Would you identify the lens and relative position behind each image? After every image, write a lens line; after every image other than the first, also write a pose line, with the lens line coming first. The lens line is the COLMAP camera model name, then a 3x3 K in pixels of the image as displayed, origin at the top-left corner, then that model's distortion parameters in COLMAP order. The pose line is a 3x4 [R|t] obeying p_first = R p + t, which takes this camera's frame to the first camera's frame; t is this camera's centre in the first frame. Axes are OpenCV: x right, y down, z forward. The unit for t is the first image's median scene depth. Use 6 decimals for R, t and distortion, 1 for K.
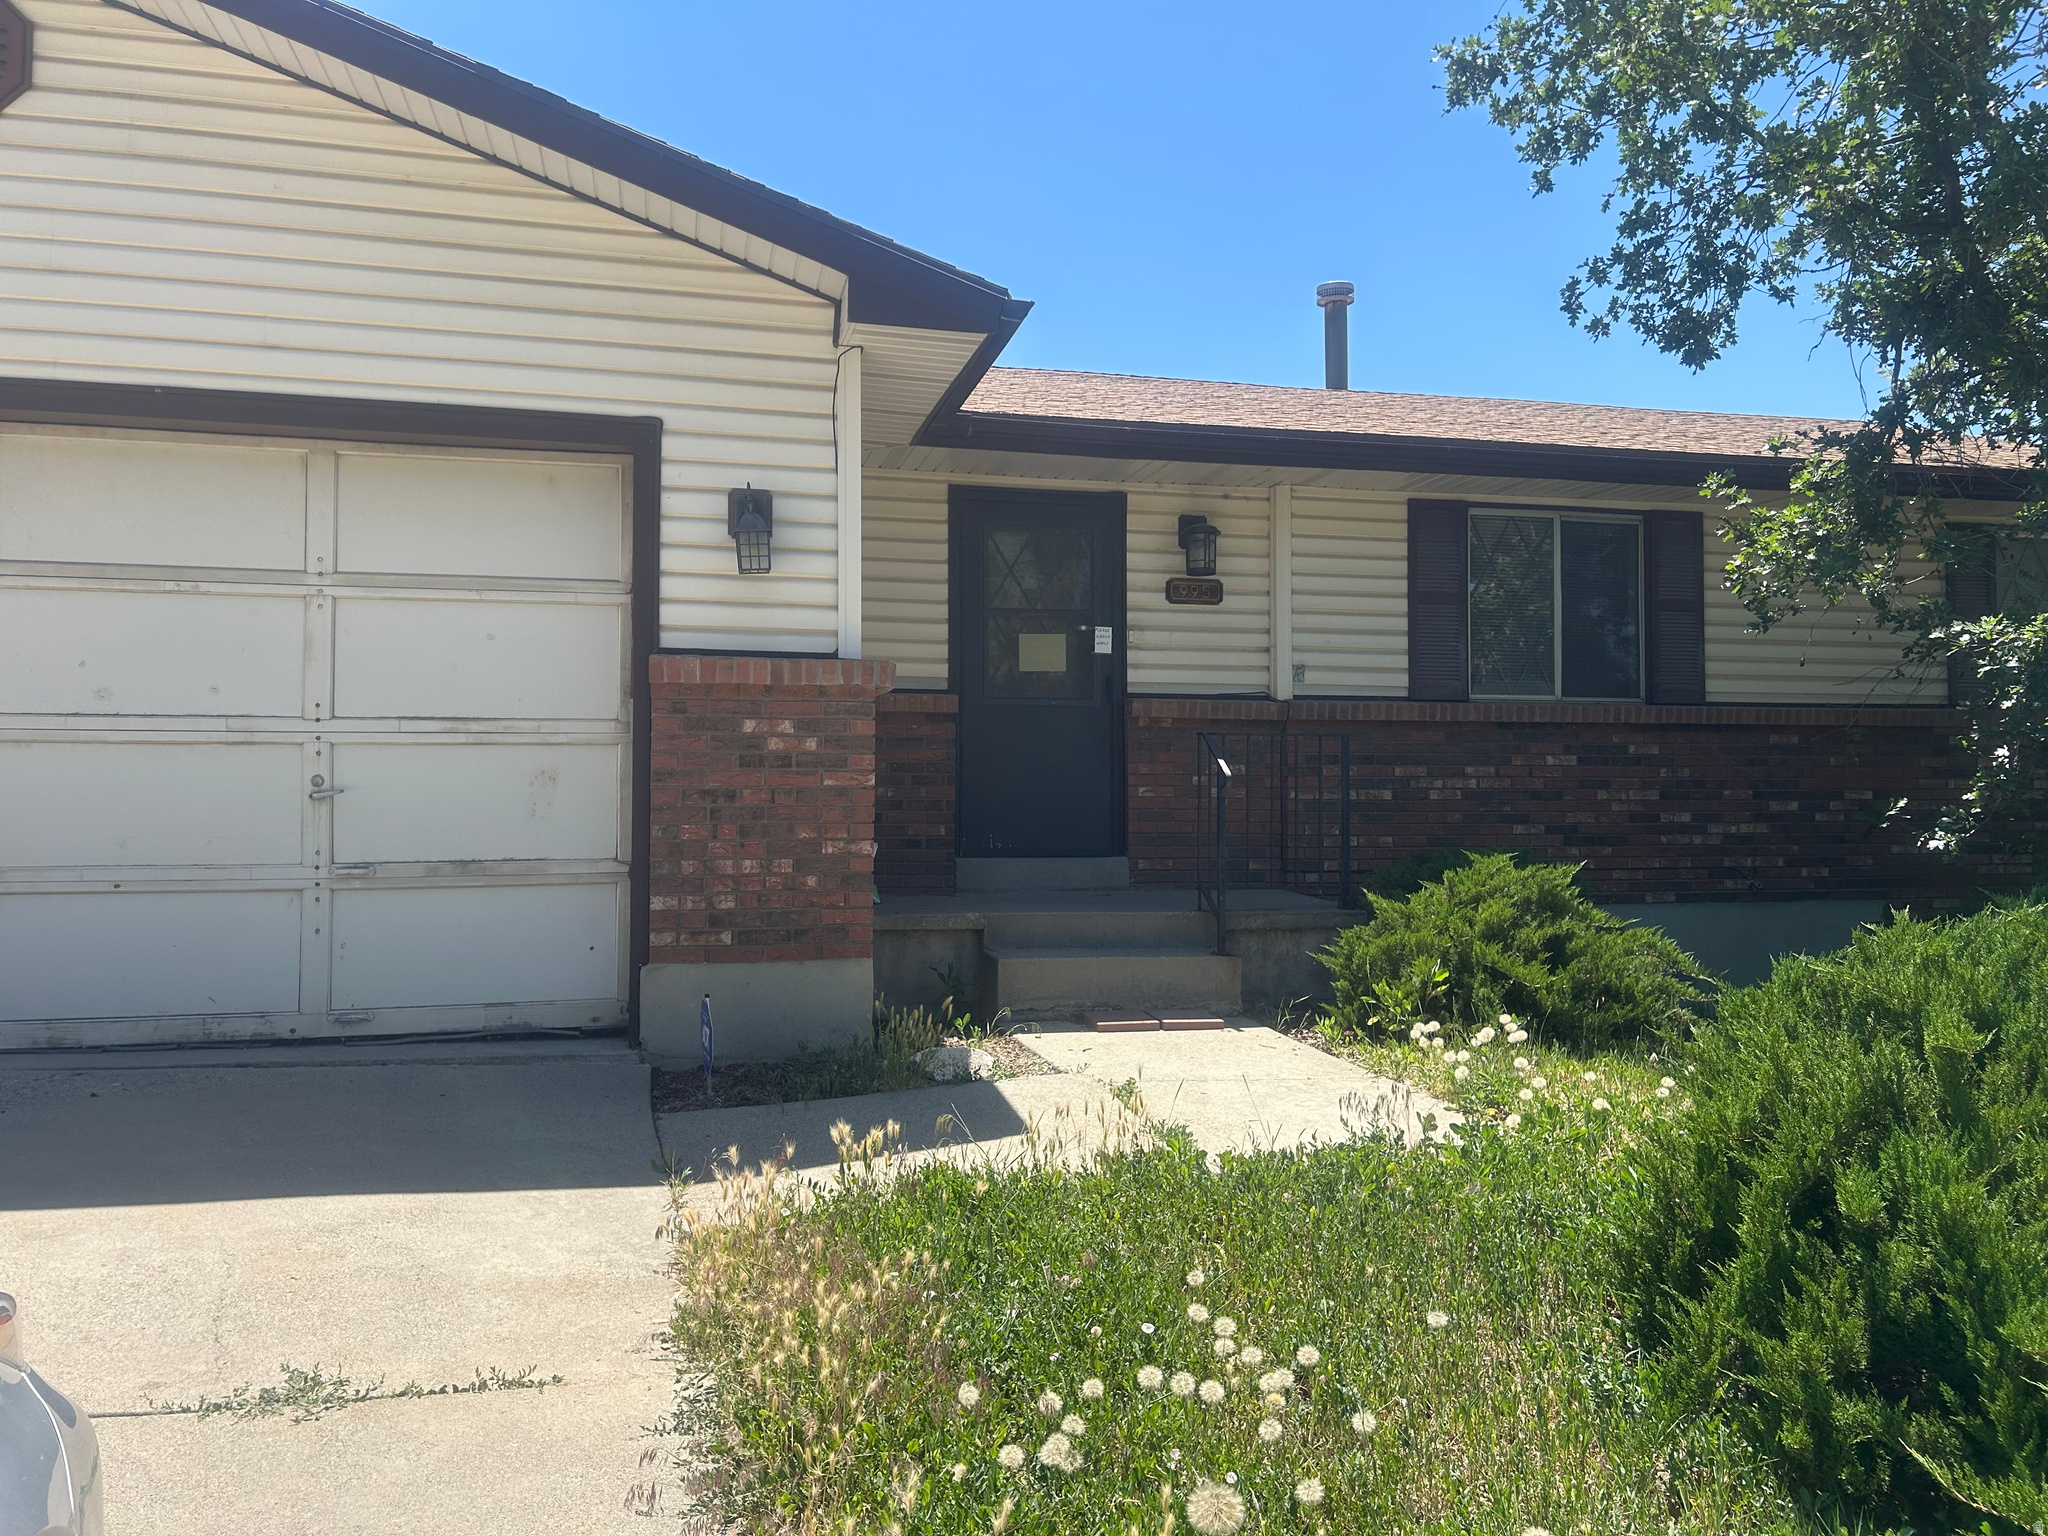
lens RADIAL K [[1546.8, 0, 1035.6], [0, 1546.8, 766.8], [0, 0, 1]] dist [0.046113, -0.065814]
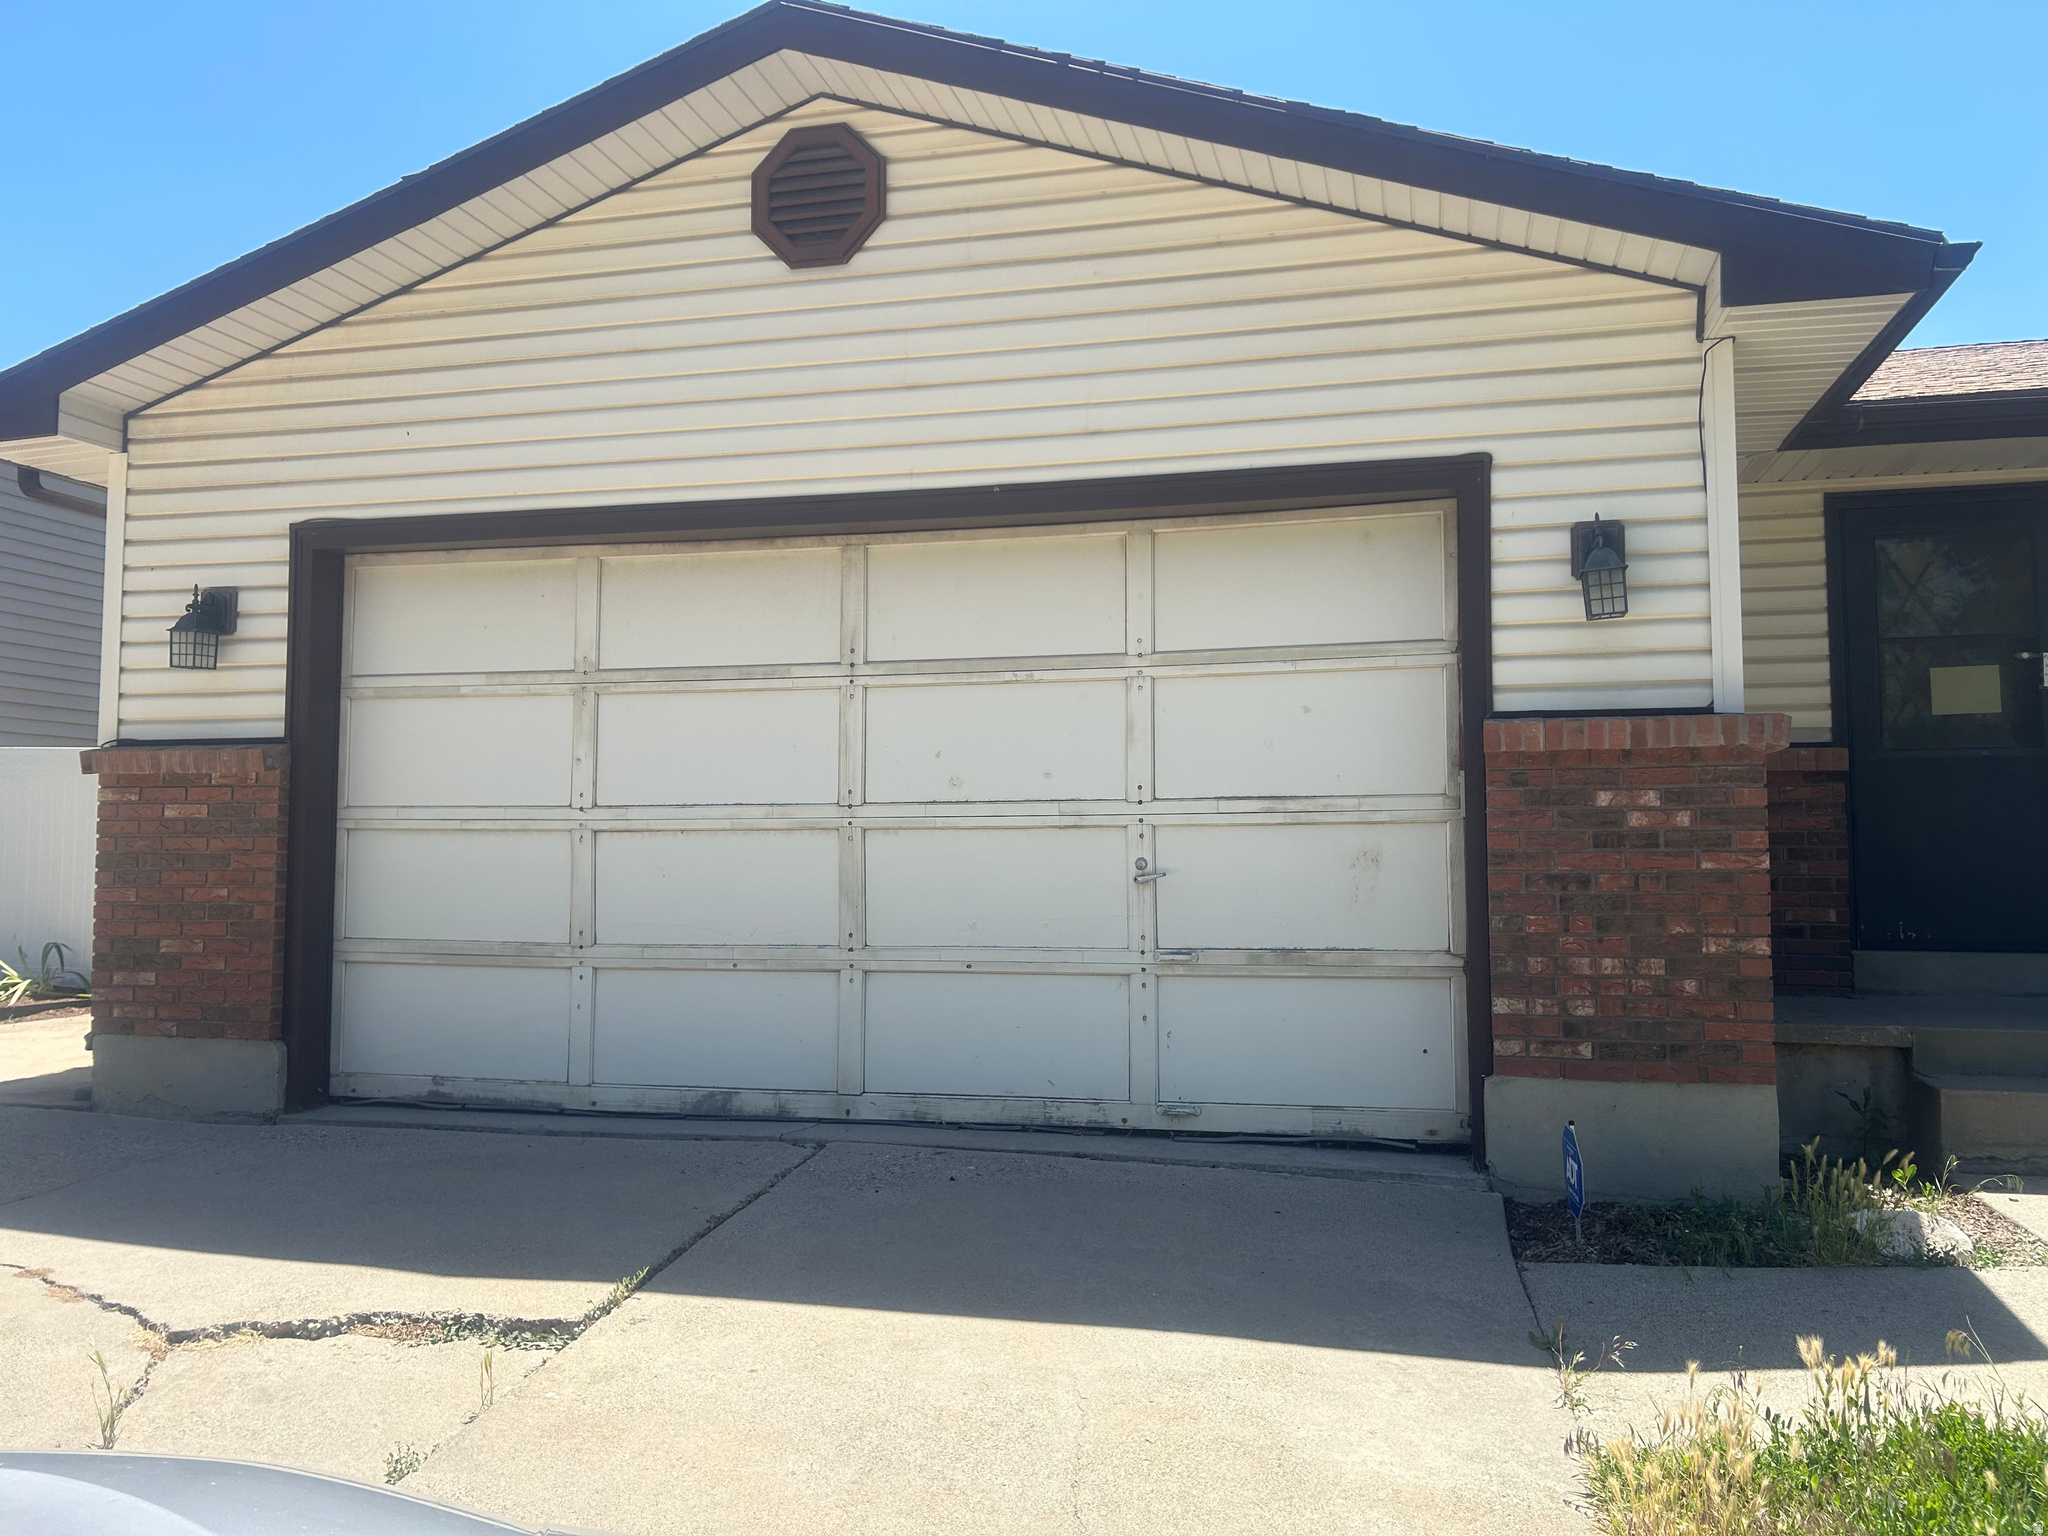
lens RADIAL K [[1546.8, 0, 1024.9], [0, 1546.8, 772.6], [0, 0, 1]] dist [0.046113, -0.065814]
pose [[0.881310, -0.030192, -0.471574, -0.062760], [0.014768, 0.999229, -0.036375, -0.014372], [0.472308, 0.025093, 0.881076, 0.100840]]
